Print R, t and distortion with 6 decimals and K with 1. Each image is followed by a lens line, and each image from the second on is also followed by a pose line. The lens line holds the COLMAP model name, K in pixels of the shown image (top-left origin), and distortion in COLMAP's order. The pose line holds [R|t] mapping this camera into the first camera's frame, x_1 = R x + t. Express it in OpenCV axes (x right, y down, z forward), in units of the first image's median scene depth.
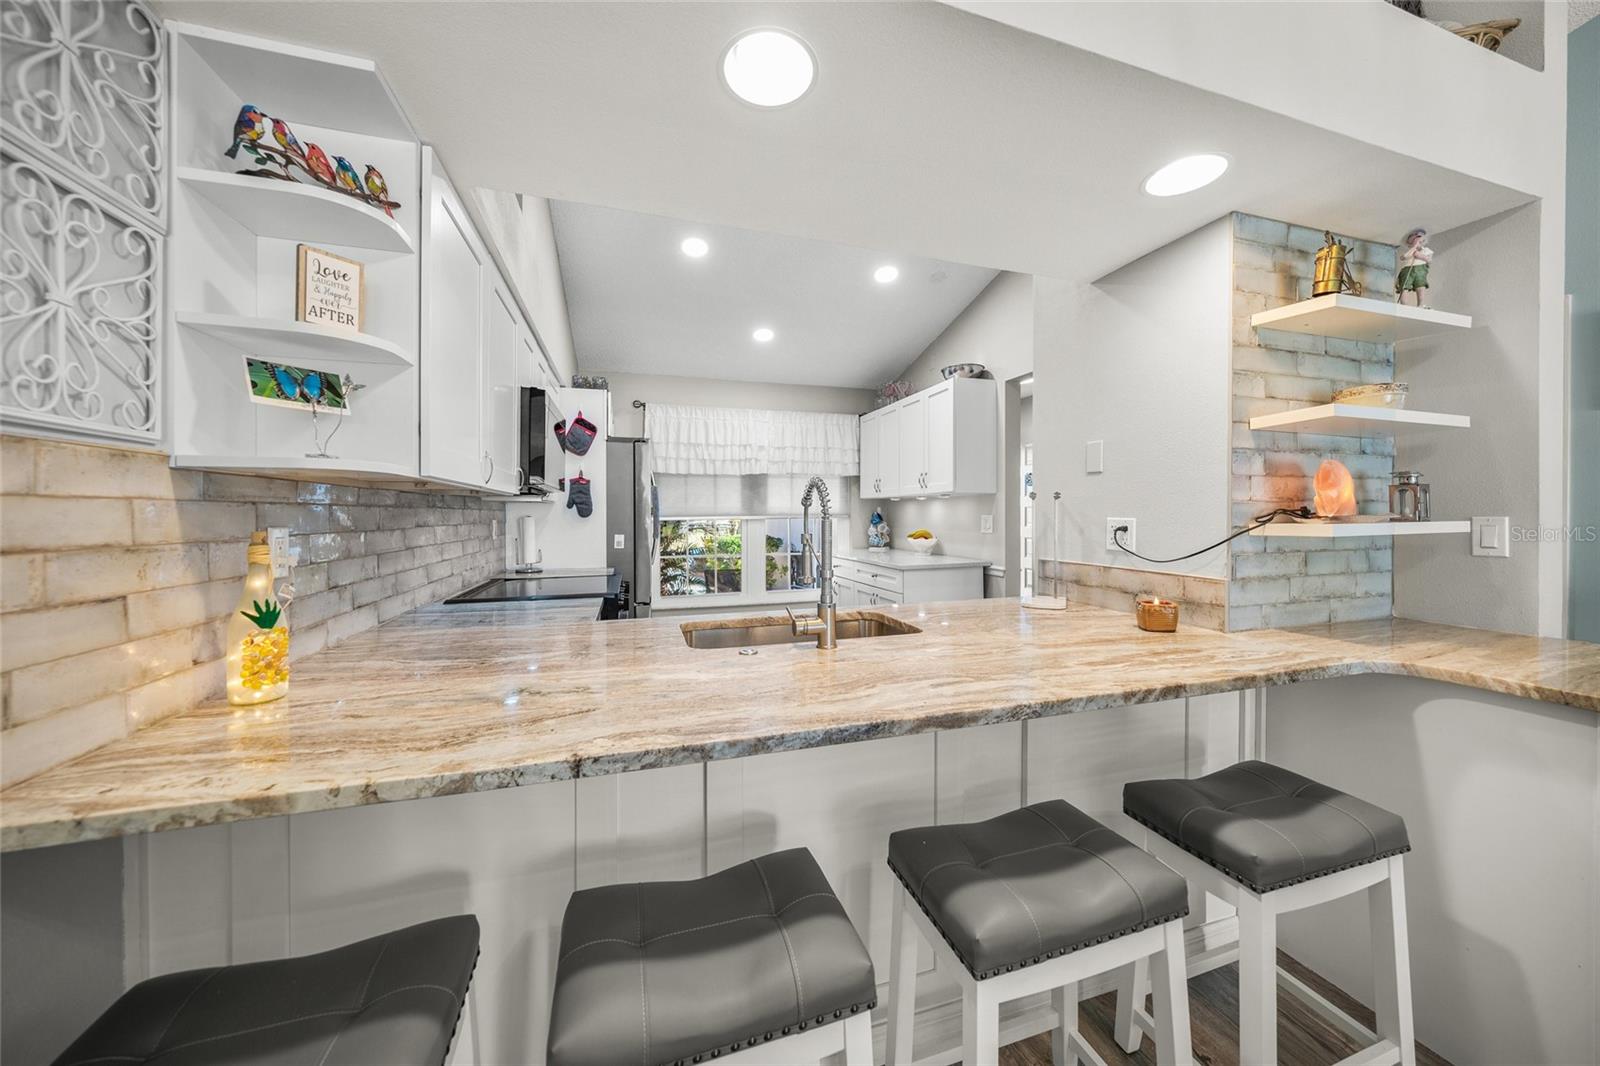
lens RADIAL K [[547.7, 0, 792.5], [0, 547.7, 514.5], [0, 0, 1]] dist [-0.002007, -0.000150]
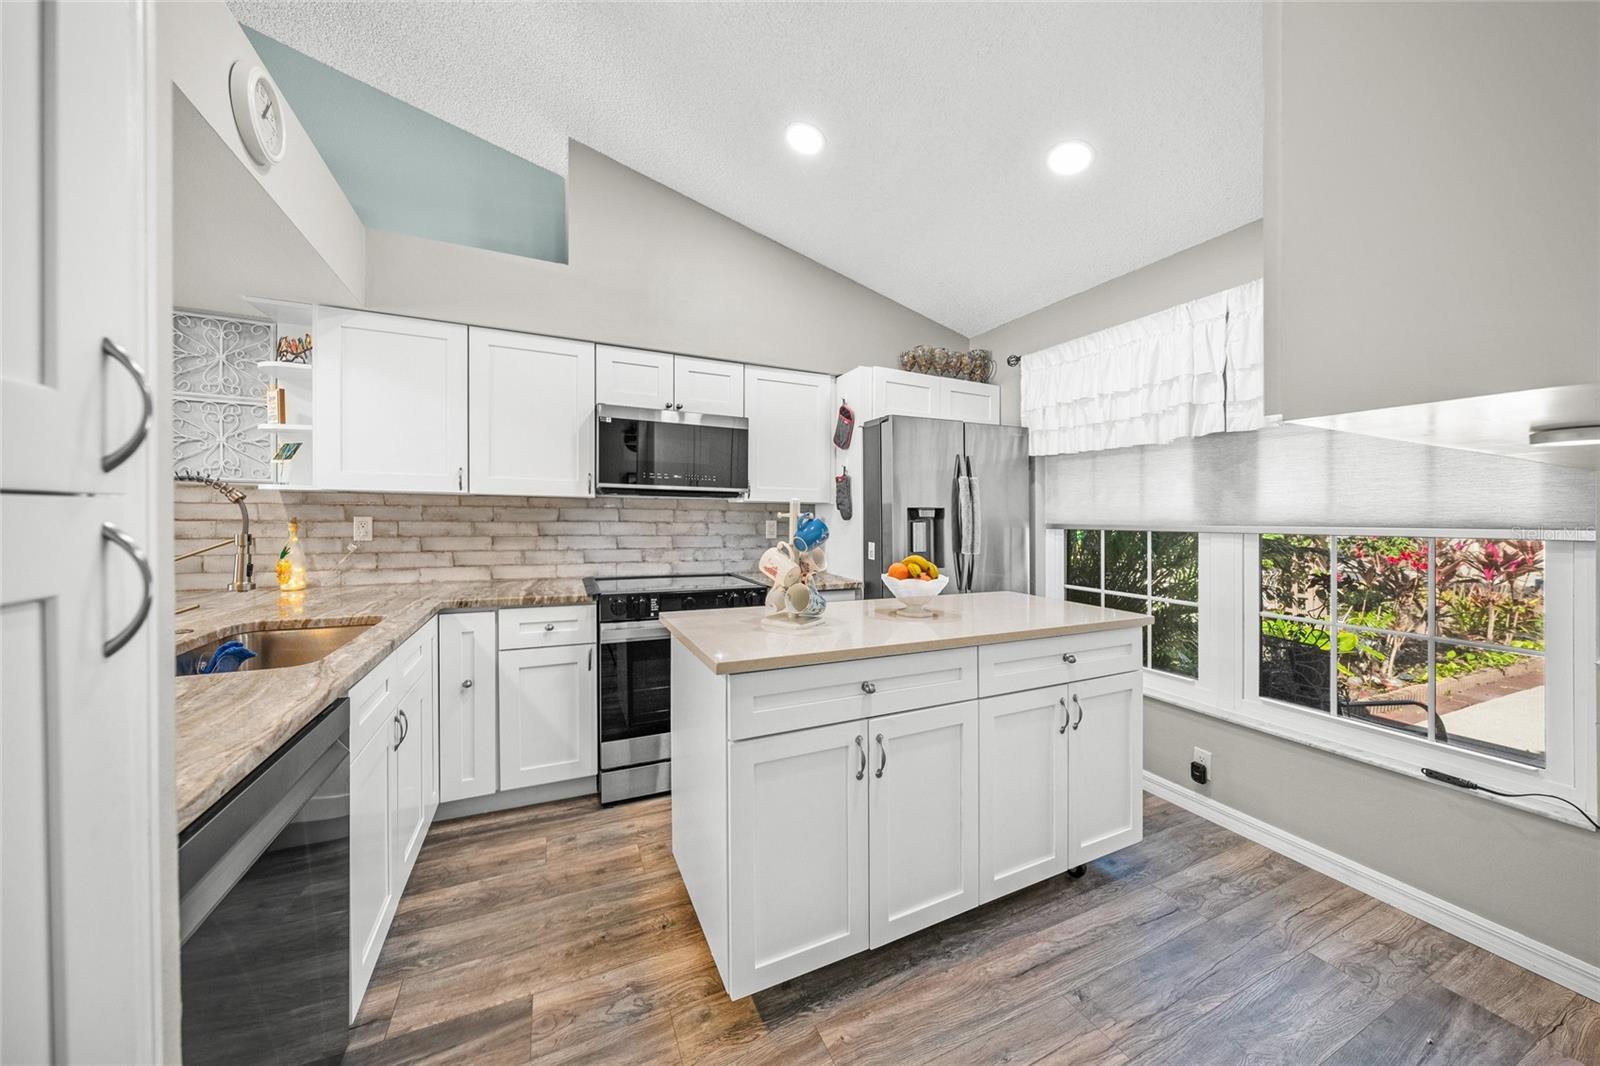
lens RADIAL K [[535.9, 0, 800.0], [0, 535.9, 533.0], [0, 0, 1]] dist [0.000022, 0.000007]
pose [[0.142148, 0.035348, -0.989214, 0.457932], [-0.012897, 0.999343, 0.033857, -0.002077], [0.989761, 0.007945, 0.142510, 0.804435]]
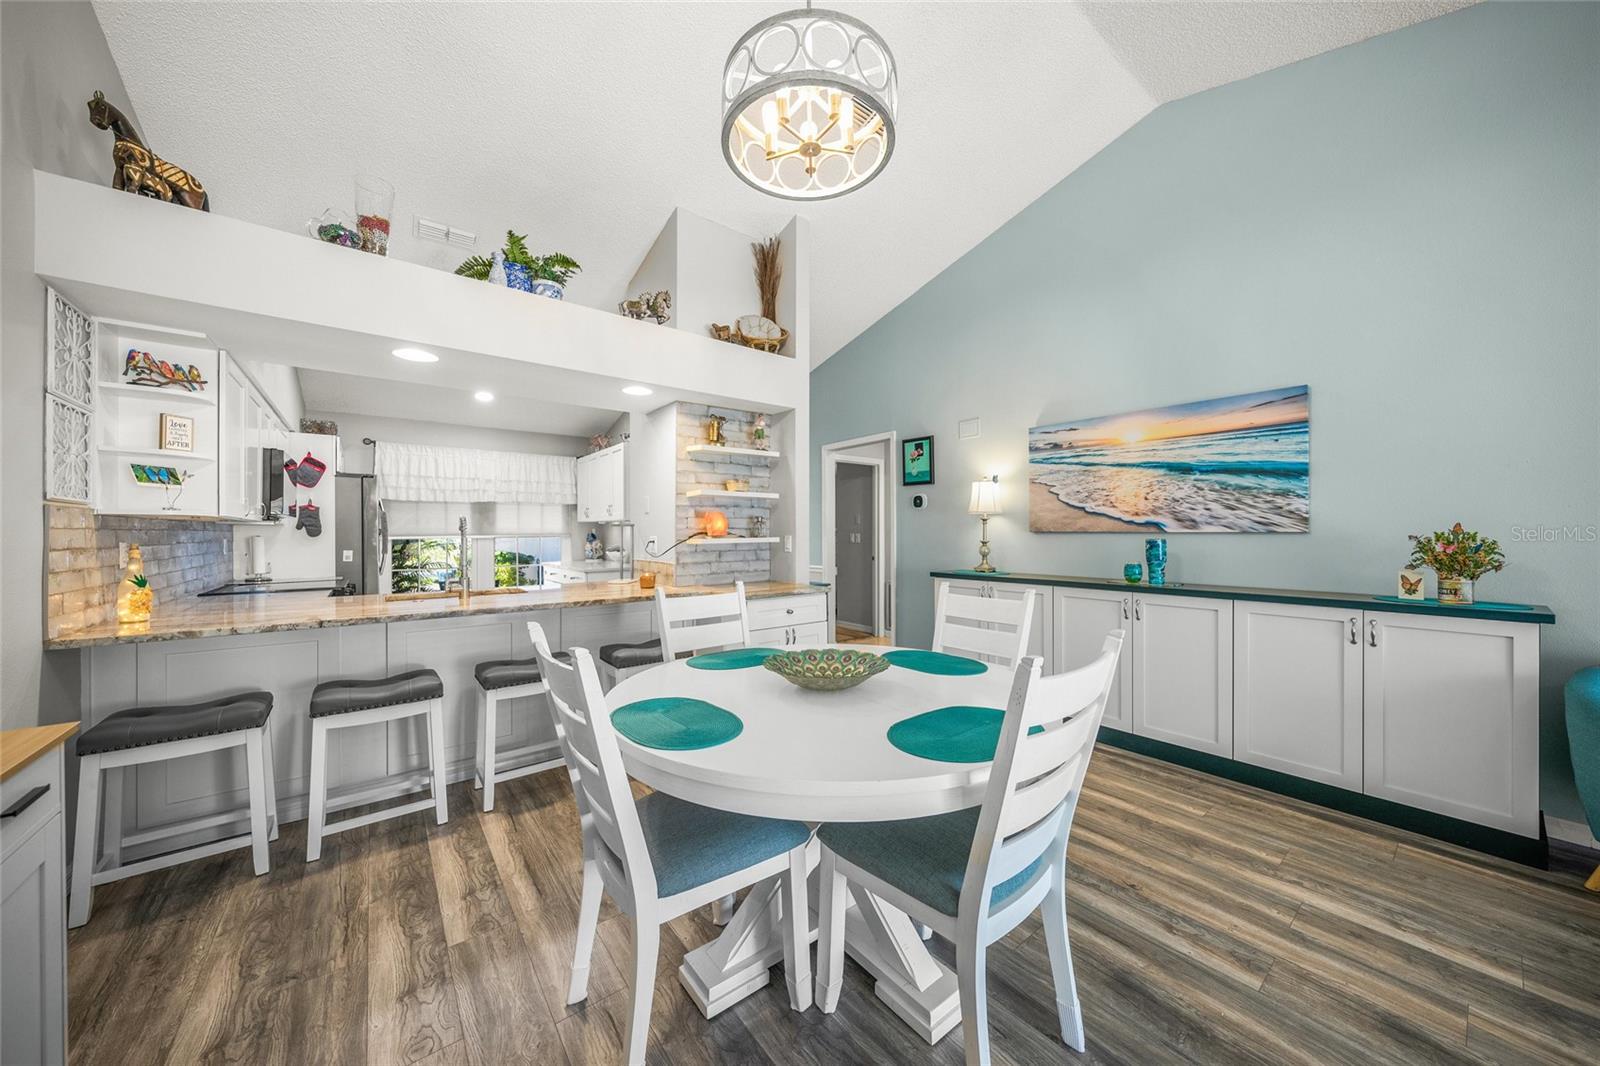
lens RADIAL K [[553.3, 0, 800.0], [0, 553.3, 533.0], [0, 0, 1]] dist [-0.000264, 0.000052]
pose [[0.932488, 0.000096, 0.361200, 0.200615], [0.000256, 1.000000, -0.000925, -0.002034], [-0.361200, 0.000955, 0.932488, -0.581391]]
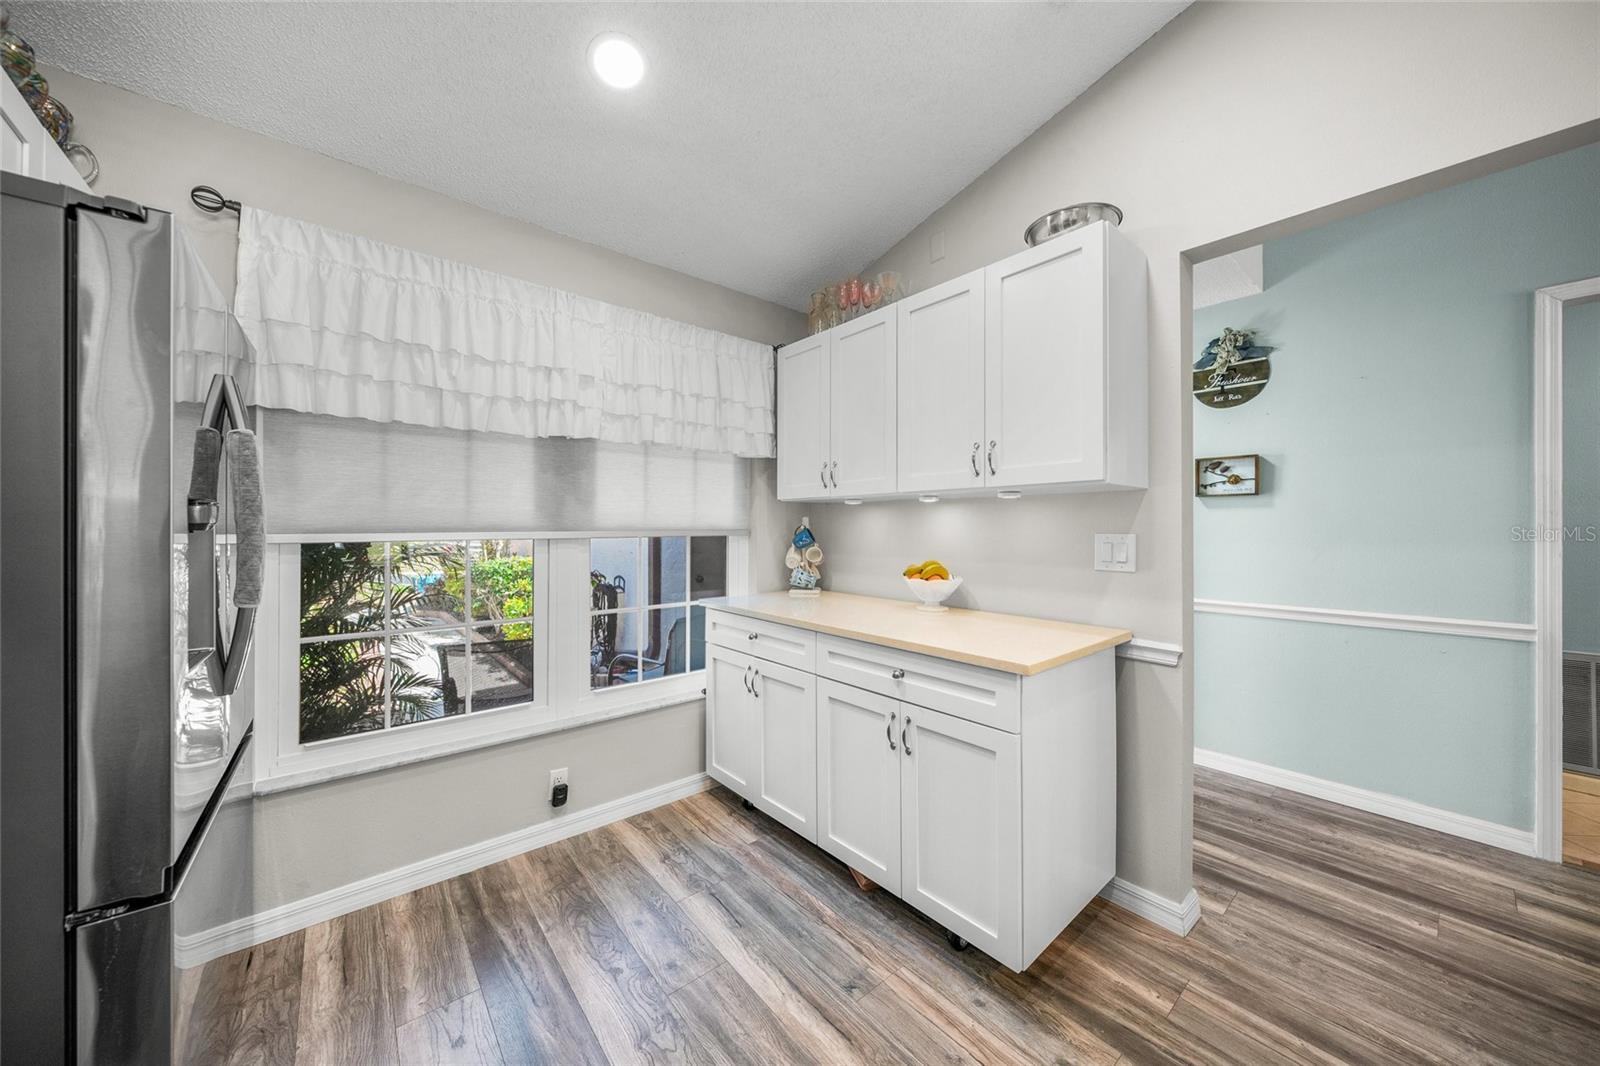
lens RADIAL K [[555.9, 0, 793.1], [0, 555.9, 525.6], [0, 0, 1]] dist [-0.002319, -0.000181]
pose [[0.921454, 0.009945, 0.388360, -0.103666], [-0.008023, 0.999946, -0.006570, -0.001106], [-0.388405, 0.002938, 0.921484, 0.691223]]
